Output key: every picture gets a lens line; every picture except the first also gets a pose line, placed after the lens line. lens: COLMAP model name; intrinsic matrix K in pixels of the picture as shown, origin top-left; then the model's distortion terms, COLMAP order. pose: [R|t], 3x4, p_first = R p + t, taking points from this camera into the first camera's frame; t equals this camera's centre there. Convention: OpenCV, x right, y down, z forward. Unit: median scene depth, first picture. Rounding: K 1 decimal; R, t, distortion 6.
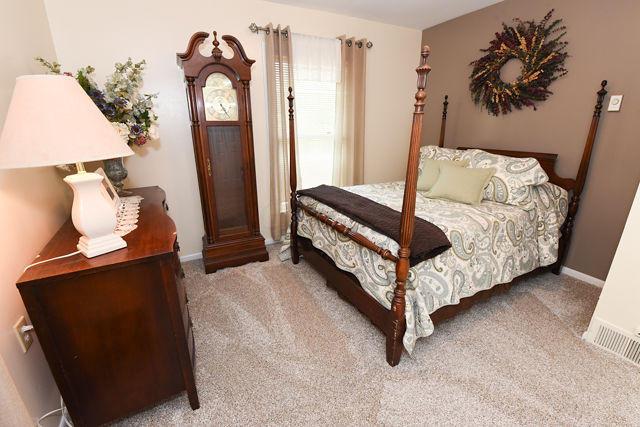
lens RADIAL K [[276.5, 0, 316.5], [0, 276.5, 216.5], [0, 0, 1]] dist [-0.017367, -0.003607]
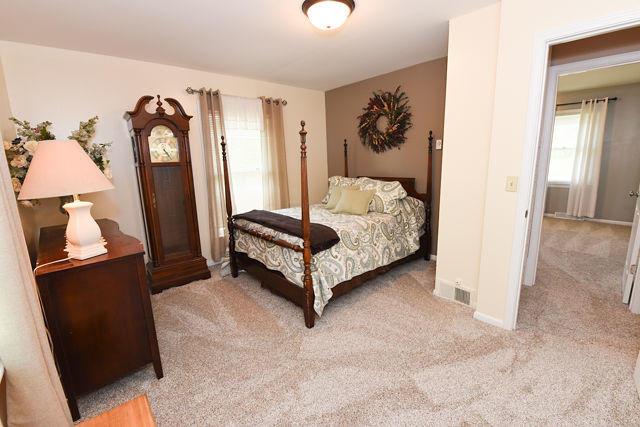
lens RADIAL K [[276.5, 0, 323.2], [0, 276.5, 214.2], [0, 0, 1]] dist [-0.017367, -0.003607]
pose [[0.969137, -0.067101, 0.237215, 0.034644], [0.096698, 0.988599, -0.115416, 0.098106], [-0.226766, 0.134793, 0.964577, -0.336447]]
